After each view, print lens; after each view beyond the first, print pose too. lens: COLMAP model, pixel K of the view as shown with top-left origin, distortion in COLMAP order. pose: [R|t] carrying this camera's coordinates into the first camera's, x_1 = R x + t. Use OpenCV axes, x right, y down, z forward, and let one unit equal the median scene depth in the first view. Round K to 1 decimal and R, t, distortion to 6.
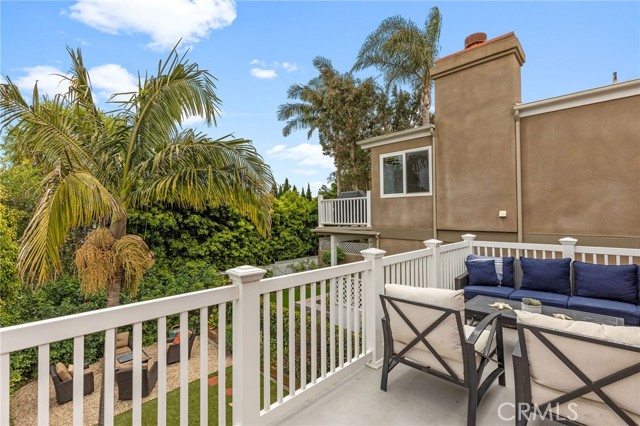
lens RADIAL K [[285.8, 0, 327.8], [0, 285.8, 212.5], [0, 0, 1]] dist [-0.000638, -0.000789]
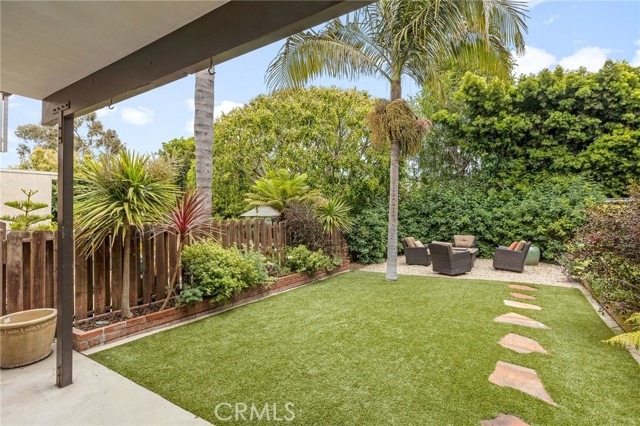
lens RADIAL K [[309.8, 0, 321.8], [0, 309.8, 206.2], [0, 0, 1]] dist [-0.003842, -0.001864]
pose [[0.192126, -0.008621, -0.981332, 0.204390], [0.024371, 0.999695, -0.004011, 0.227438], [0.981068, -0.023145, 0.192278, 0.195843]]
